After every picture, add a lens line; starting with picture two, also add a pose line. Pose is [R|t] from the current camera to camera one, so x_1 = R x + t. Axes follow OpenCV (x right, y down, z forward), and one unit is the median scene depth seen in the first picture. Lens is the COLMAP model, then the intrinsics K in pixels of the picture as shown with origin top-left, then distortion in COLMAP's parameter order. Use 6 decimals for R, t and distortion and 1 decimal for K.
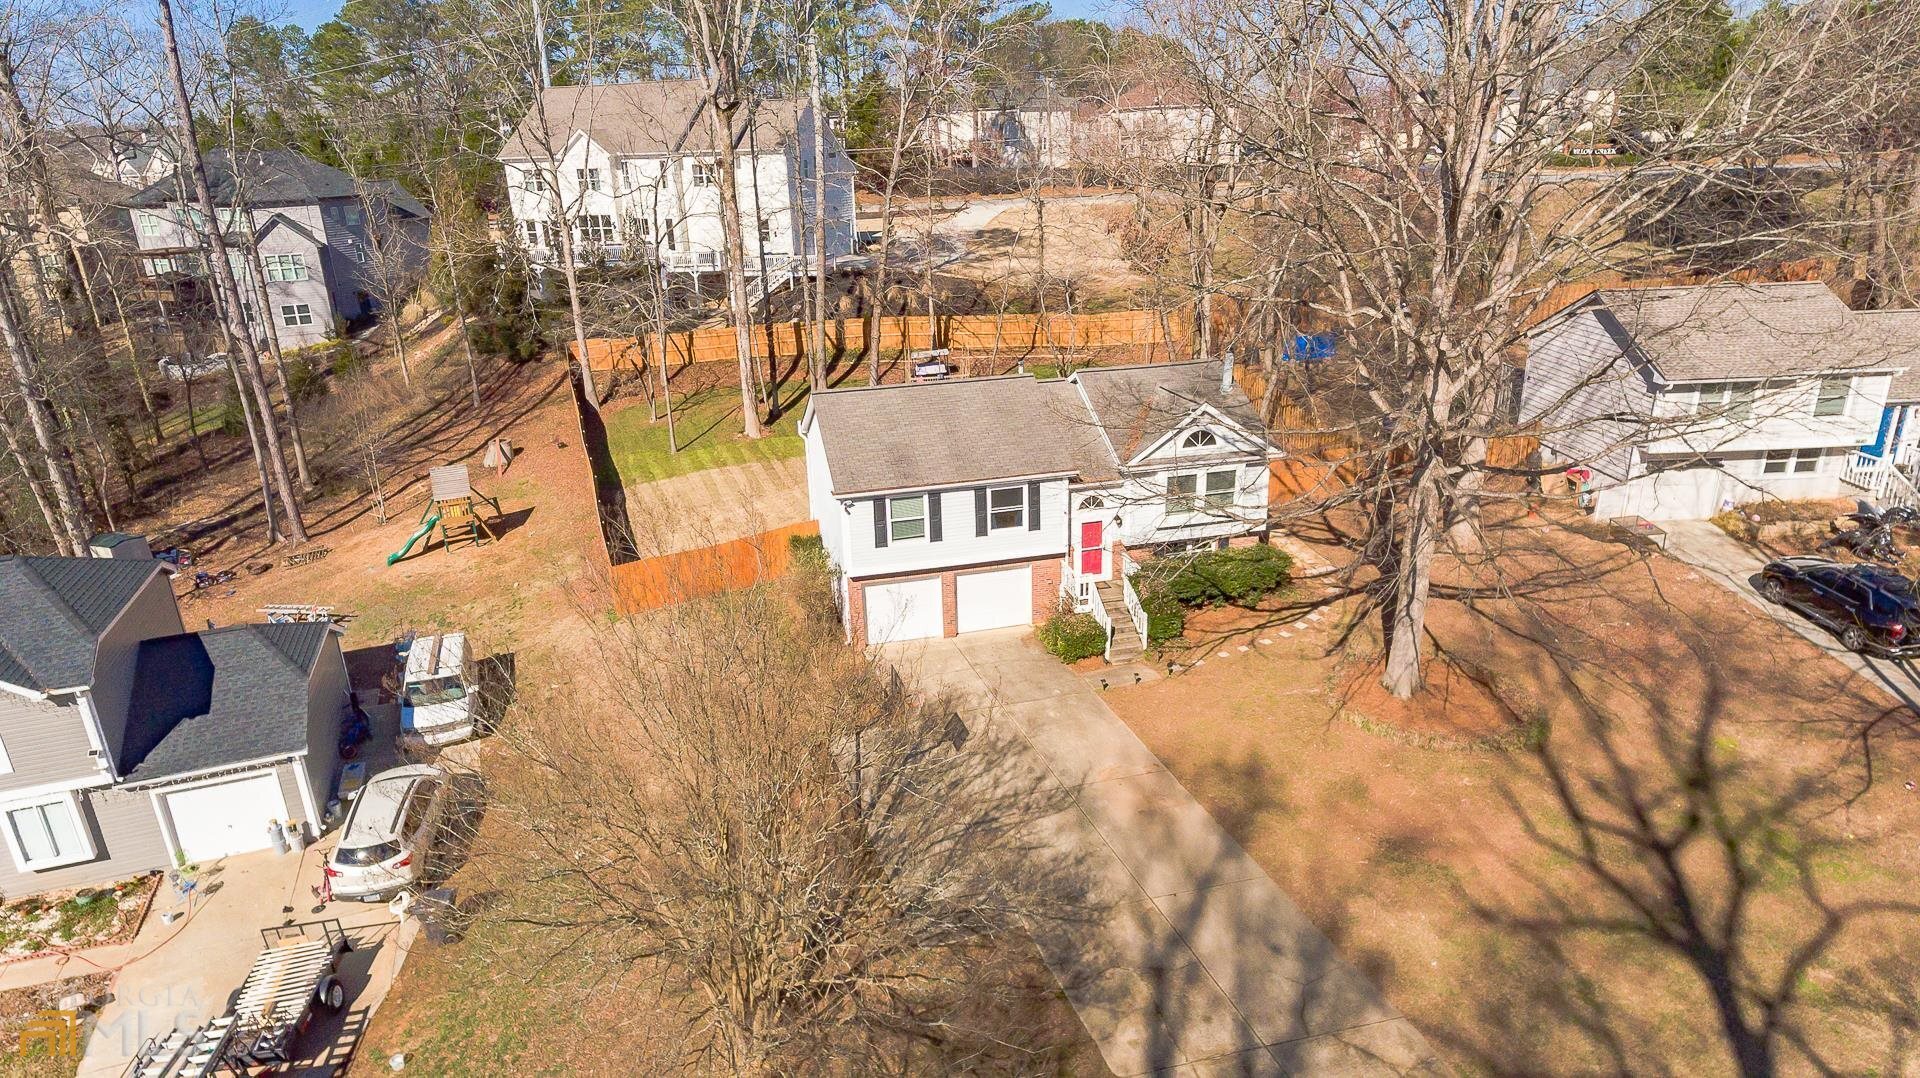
lens RADIAL K [[1135.6, 0, 917.0], [0, 1135.6, 505.9], [0, 0, 1]] dist [-0.009059, 0.009835]
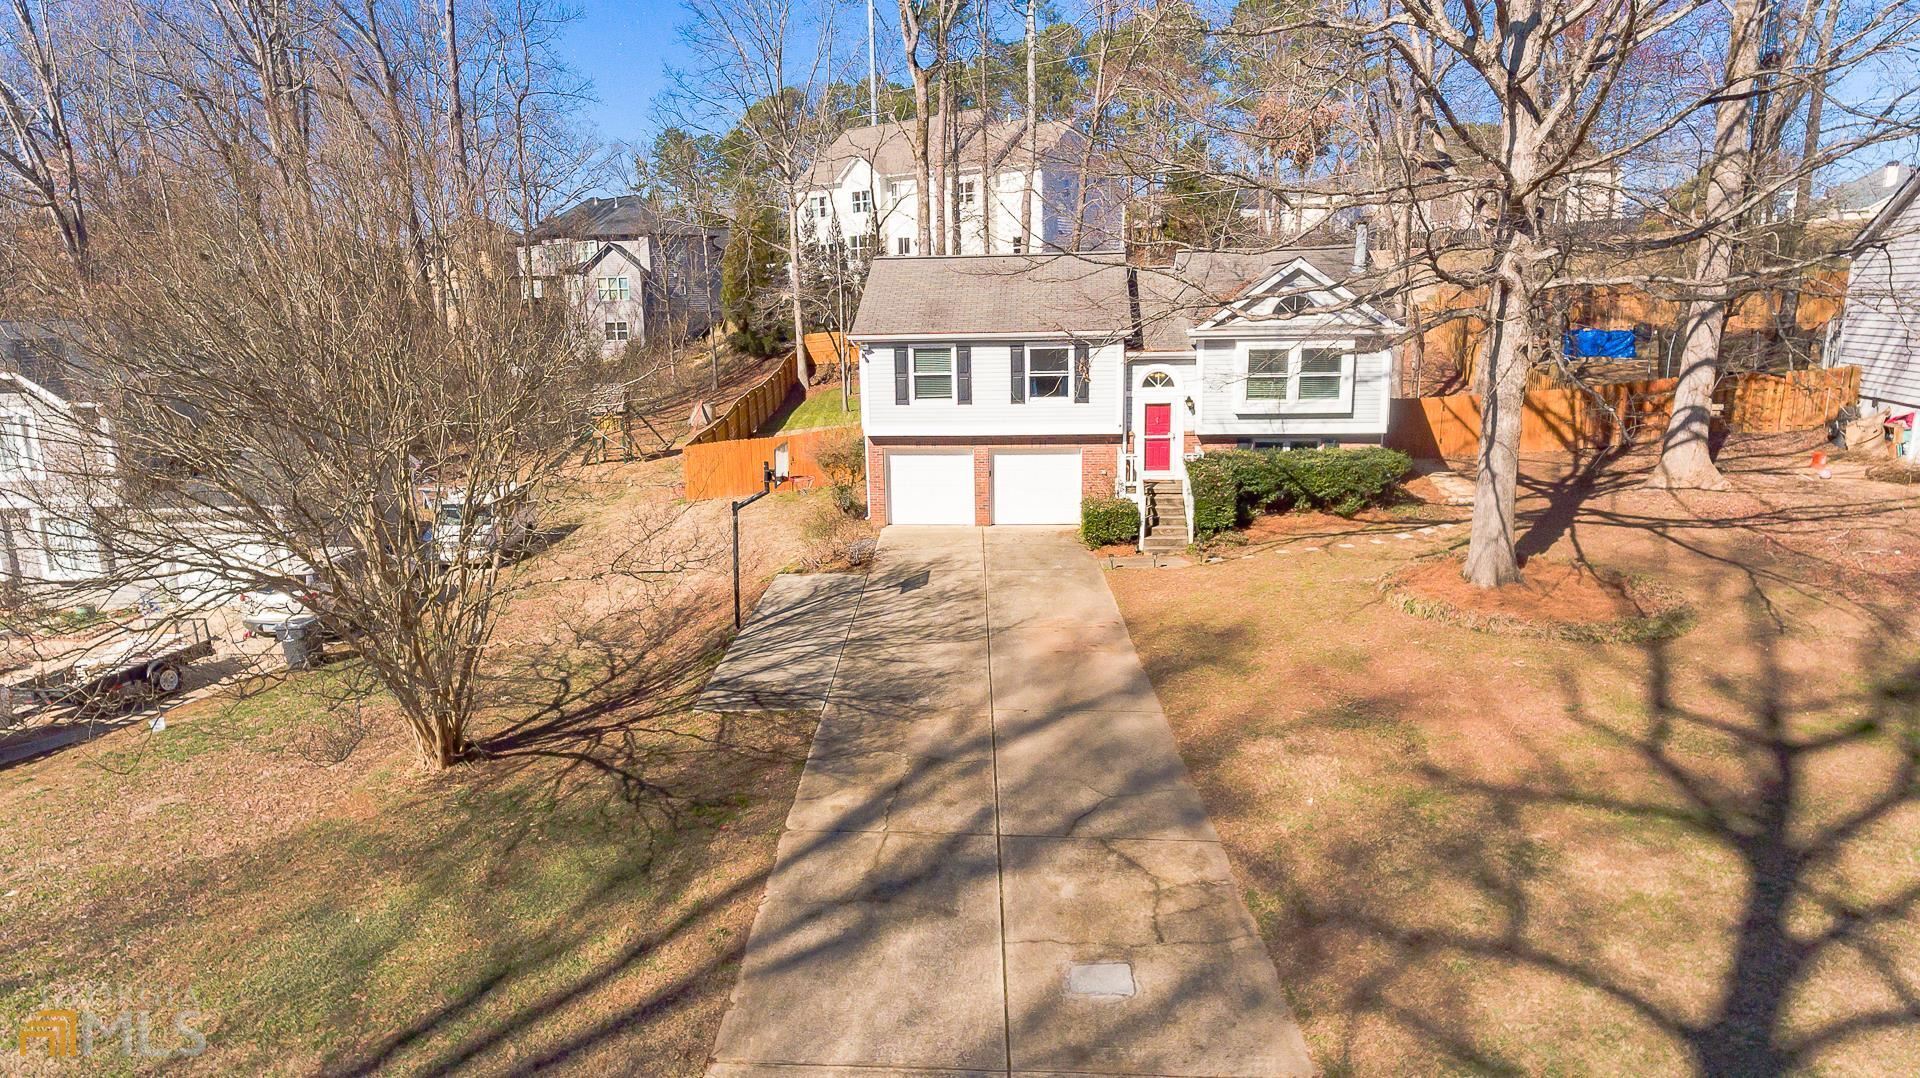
lens RADIAL K [[1135.6, 0, 961.4], [0, 1135.6, 541.5], [0, 0, 1]] dist [-0.009059, 0.009835]
pose [[0.943974, 0.081877, -0.319701, 0.302913], [-0.119911, 0.987621, -0.101125, 0.224162], [0.307464, 0.133795, 0.942107, 0.180234]]
